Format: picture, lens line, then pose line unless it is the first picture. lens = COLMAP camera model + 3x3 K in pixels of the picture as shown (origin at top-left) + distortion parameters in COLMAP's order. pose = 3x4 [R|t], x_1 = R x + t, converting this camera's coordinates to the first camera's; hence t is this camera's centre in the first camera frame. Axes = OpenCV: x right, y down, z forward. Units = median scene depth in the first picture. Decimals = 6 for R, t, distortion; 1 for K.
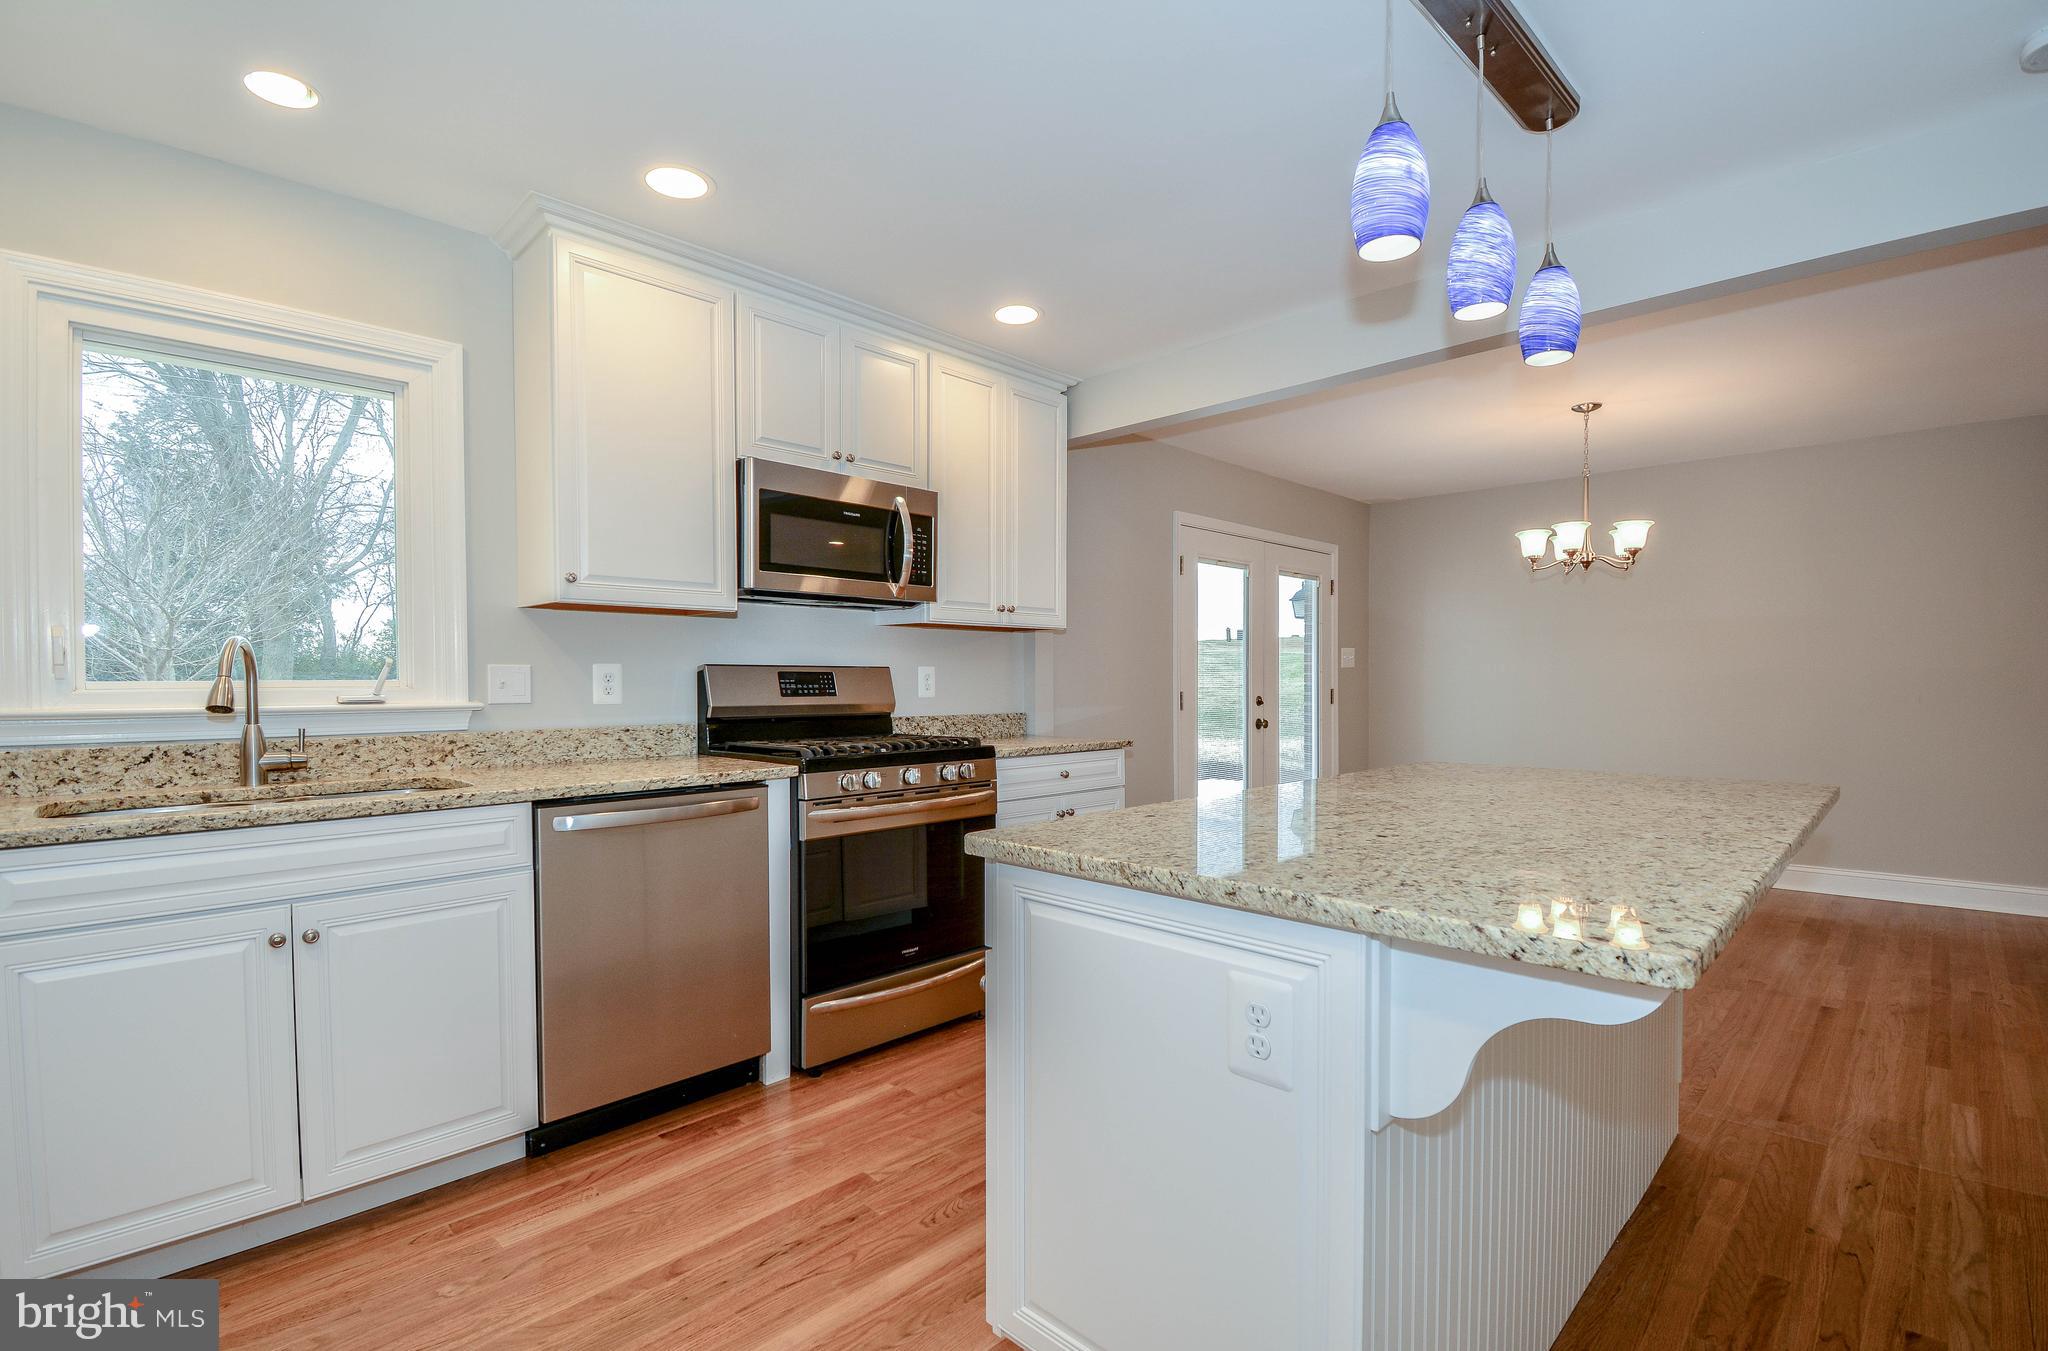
lens RADIAL K [[931.7, 0, 1015.9], [0, 931.7, 698.8], [0, 0, 1]] dist [0.018513, -0.023868]
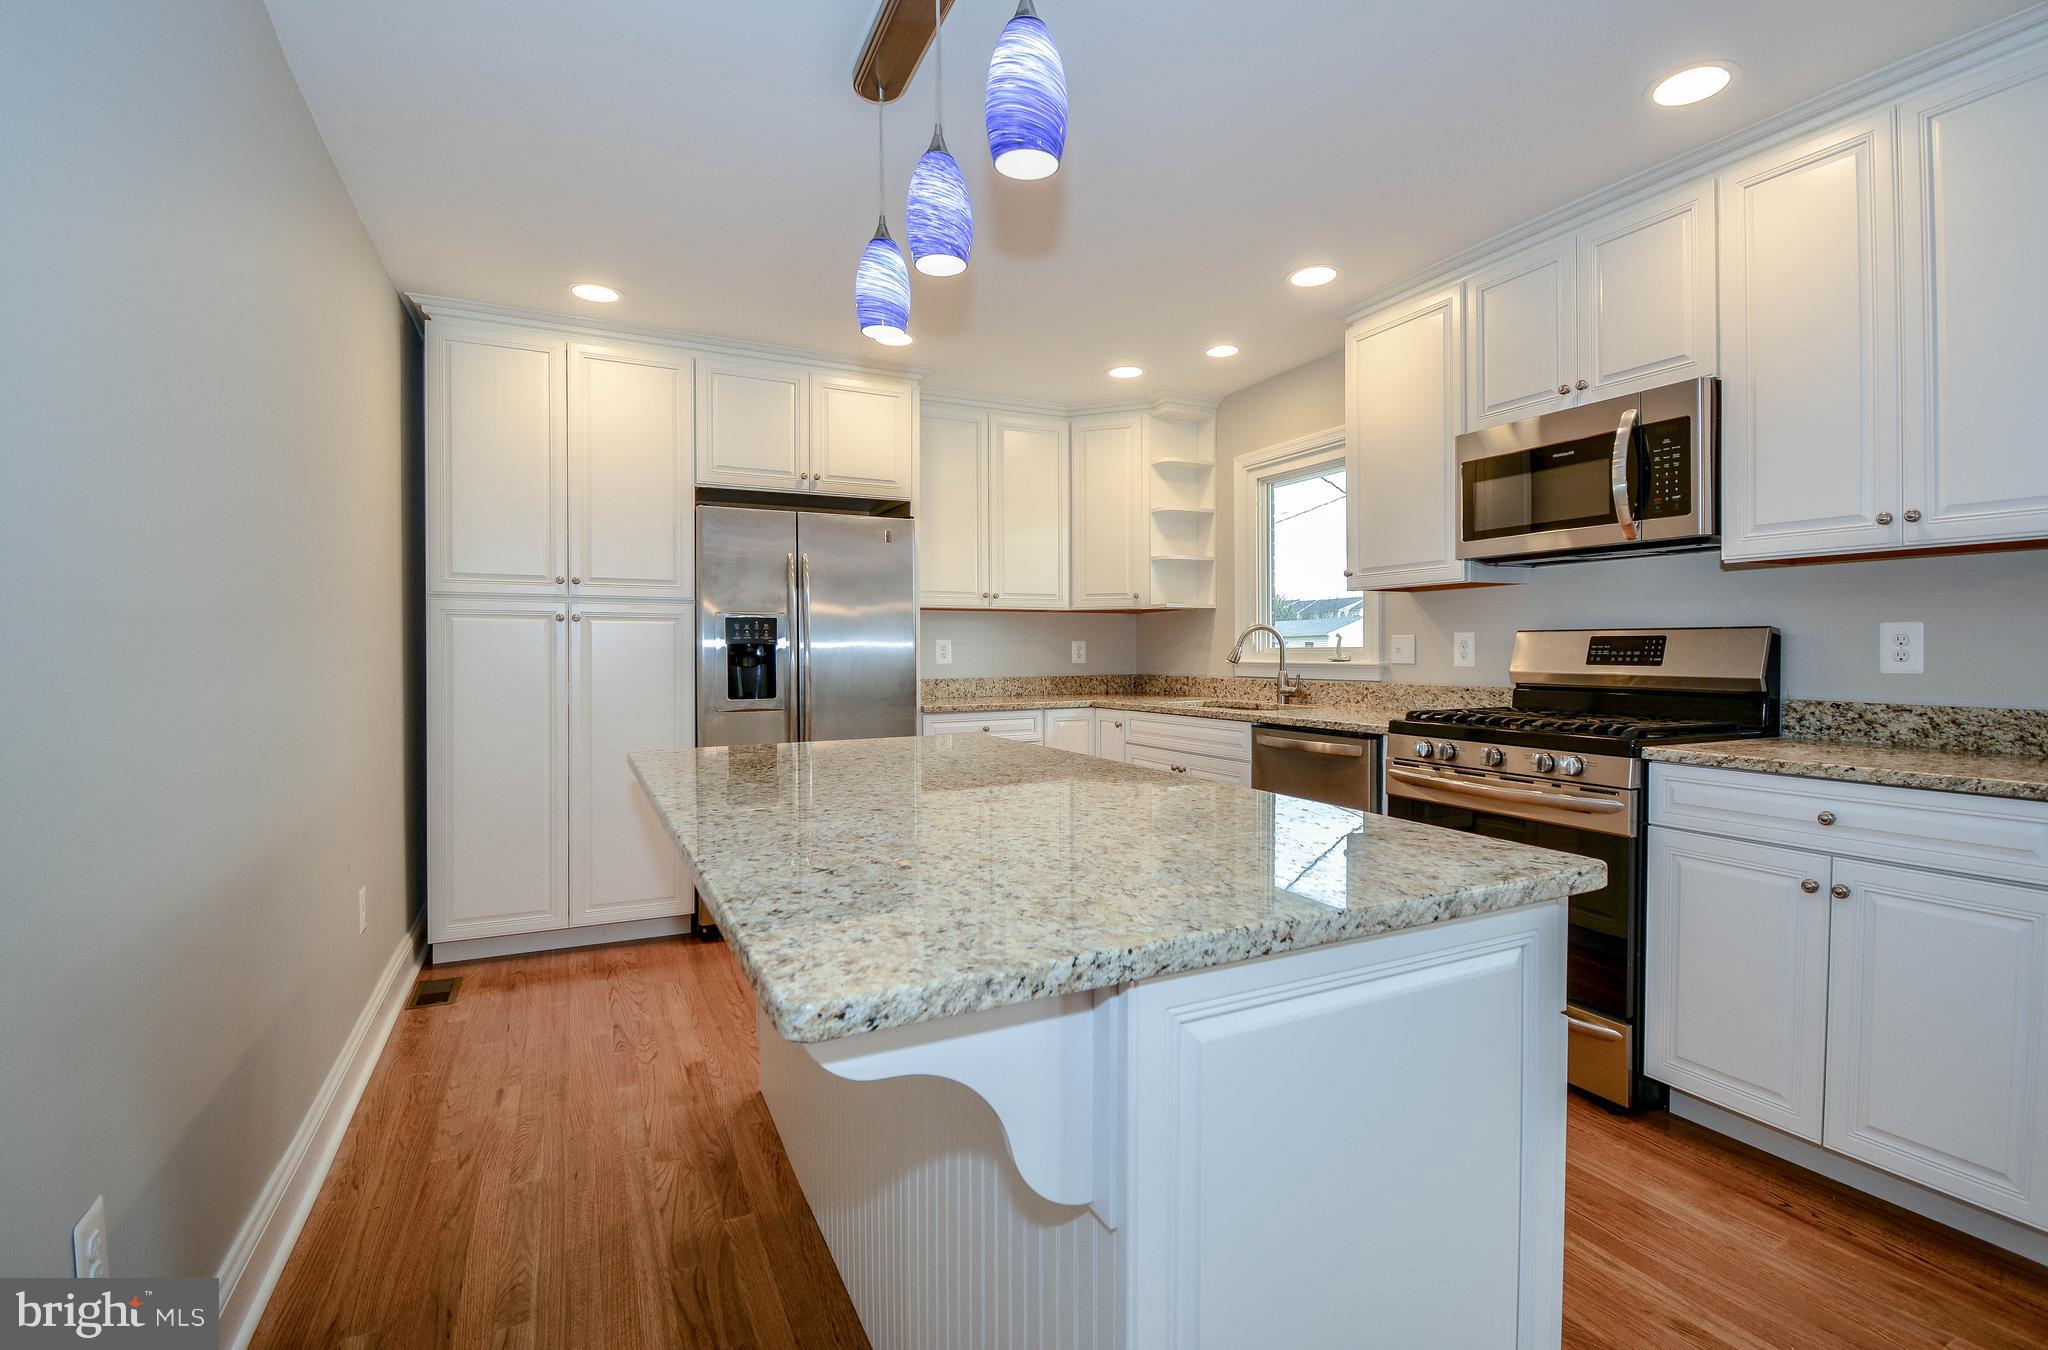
lens RADIAL K [[937.9, 0, 1048.1], [0, 937.9, 664.2], [0, 0, 1]] dist [0.018010, -0.025090]
pose [[-0.312882, 0.020237, -0.949576, 0.936033], [-0.013029, 0.999587, 0.025596, -0.023007], [0.949703, 0.020380, -0.312489, 0.957496]]
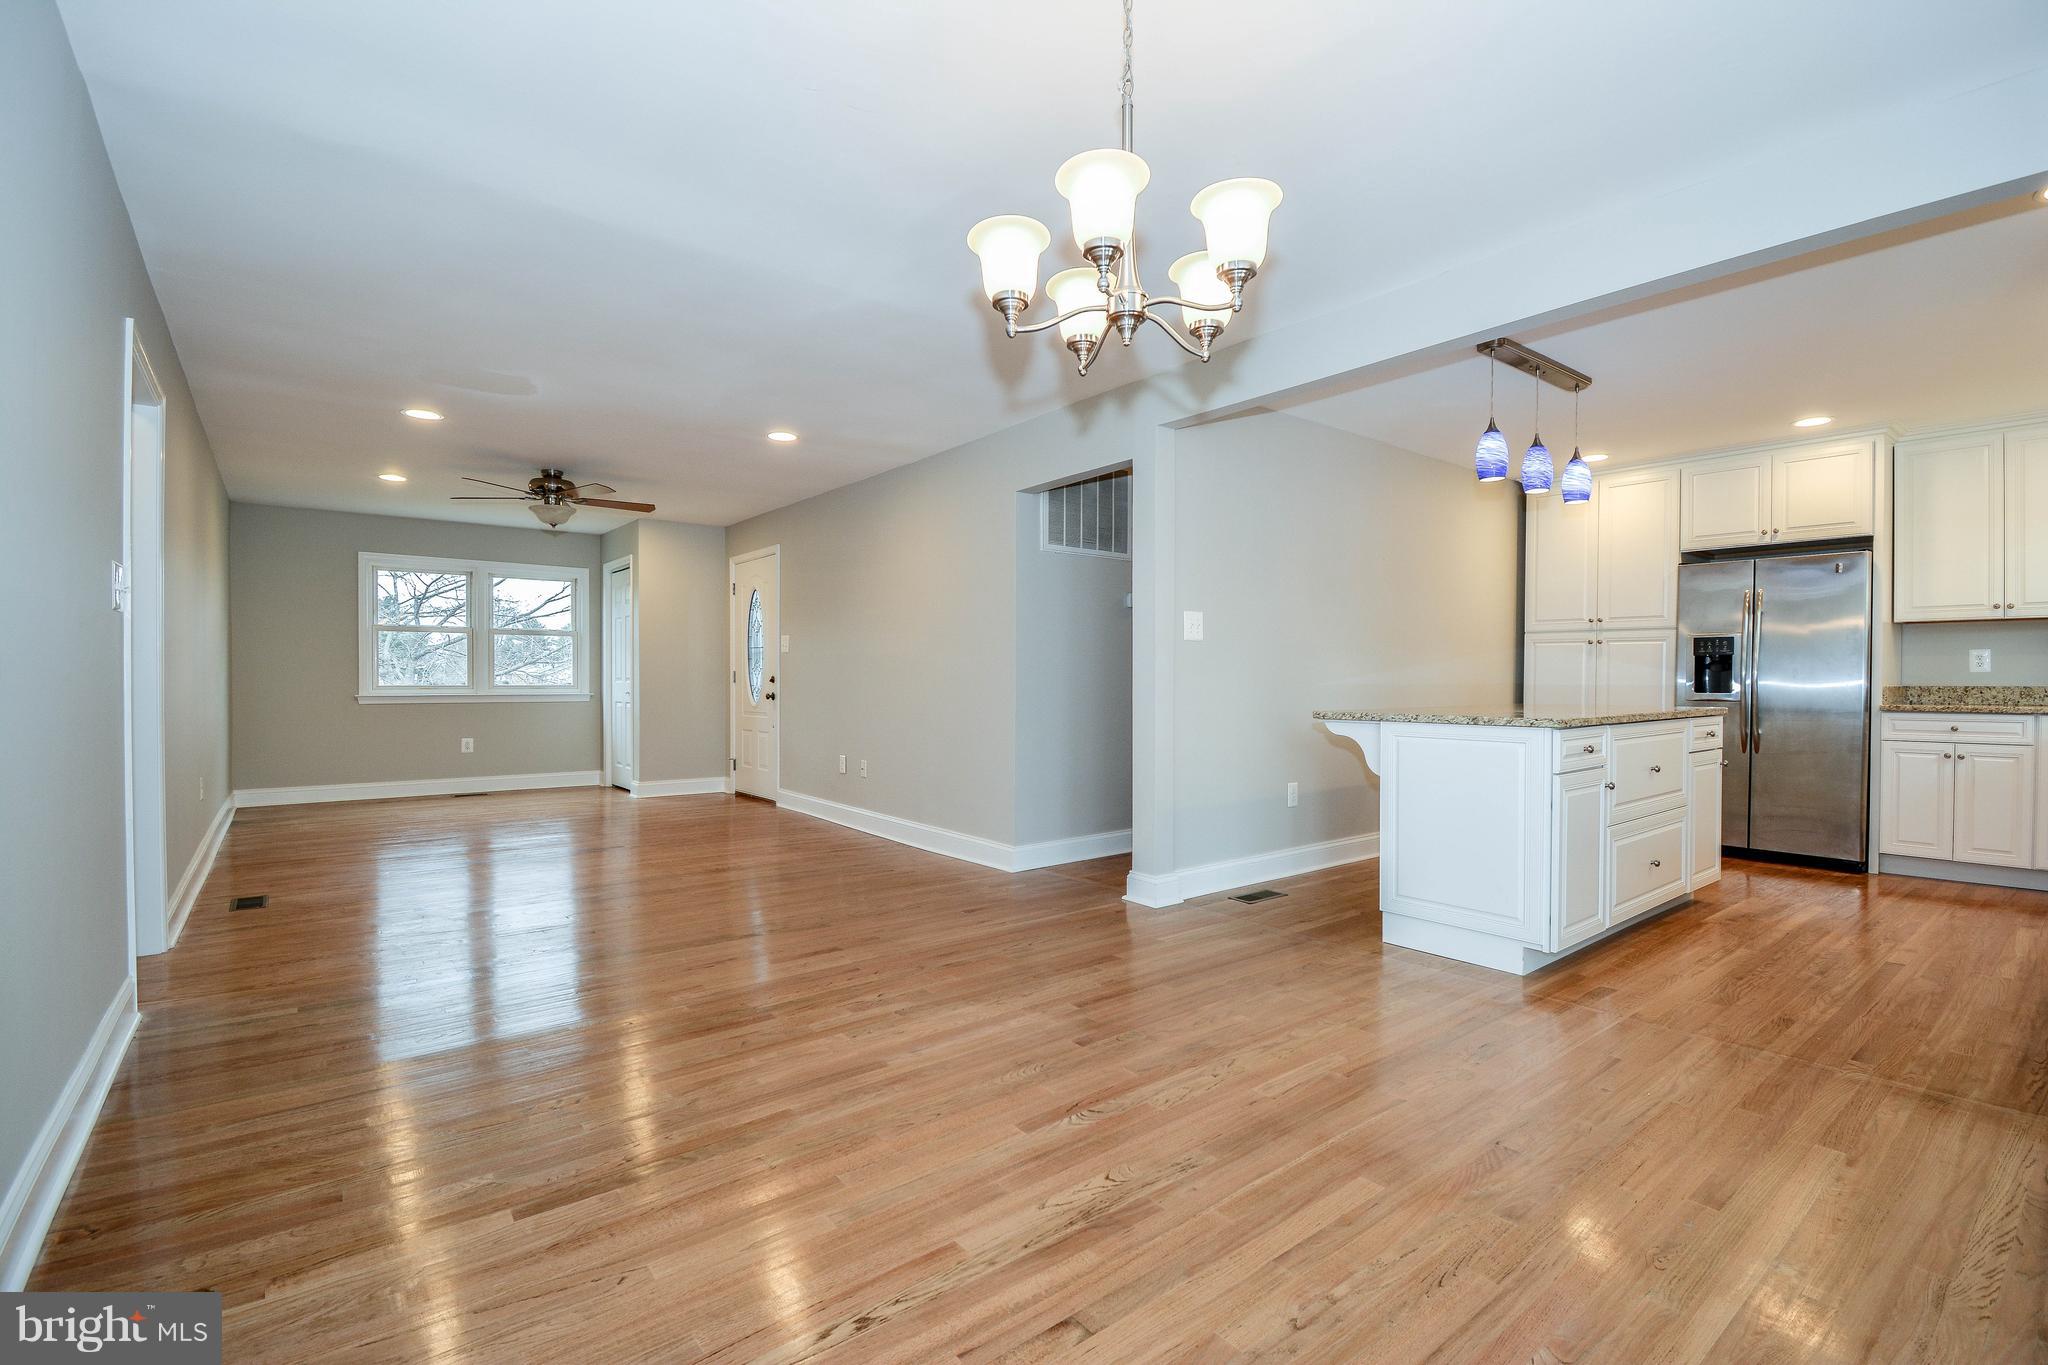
lens RADIAL K [[914.7, 0, 1032.0], [0, 914.7, 688.2], [0, 0, 1]] dist [0.024195, -0.029160]
pose [[-0.993516, 0.000528, 0.113691, 0.992114], [0.003919, 0.999554, 0.029605, -0.004401], [-0.113625, 0.029858, -0.993075, 2.287282]]
